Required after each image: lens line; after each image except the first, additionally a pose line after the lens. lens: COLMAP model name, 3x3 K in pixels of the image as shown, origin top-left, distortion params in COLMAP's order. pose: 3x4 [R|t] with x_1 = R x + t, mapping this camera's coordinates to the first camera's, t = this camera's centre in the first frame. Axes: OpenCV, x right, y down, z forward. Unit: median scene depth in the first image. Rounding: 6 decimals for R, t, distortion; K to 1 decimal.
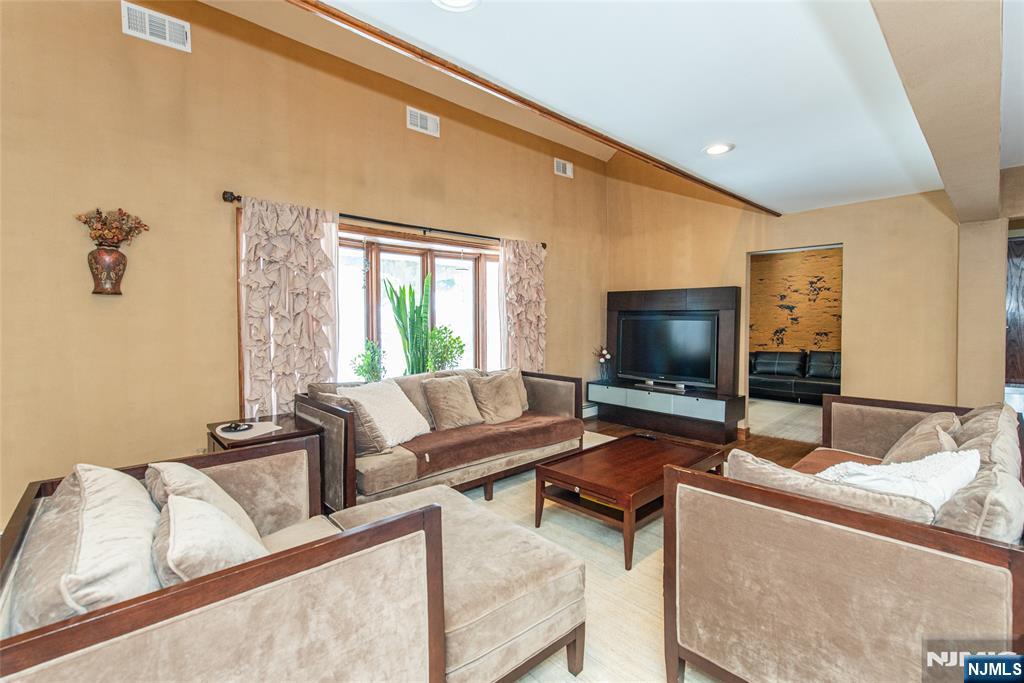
lens RADIAL K [[444.3, 0, 538.8], [0, 444.3, 340.0], [0, 0, 1]] dist [-0.000018, -0.000075]
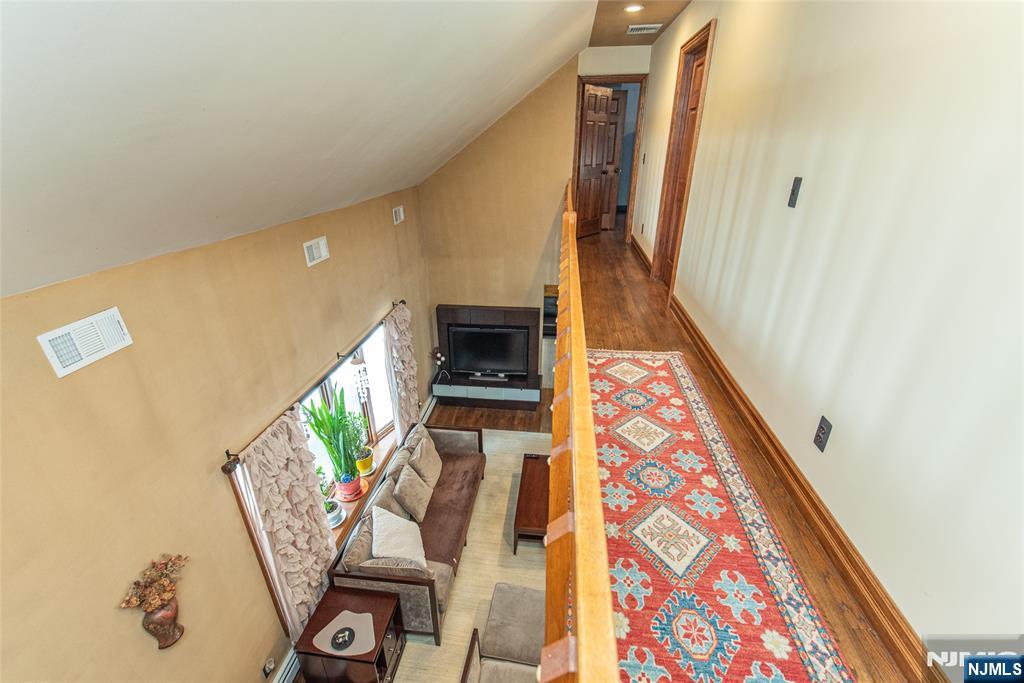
lens RADIAL K [[421.9, 0, 513.8], [0, 421.9, 334.5], [0, 0, 1]] dist [0.002359, 0.000171]
pose [[0.778177, -0.252456, 0.575071, -0.410494], [0.019318, 0.924840, 0.379864, -0.549261], [-0.627747, -0.284493, 0.724567, 0.045438]]
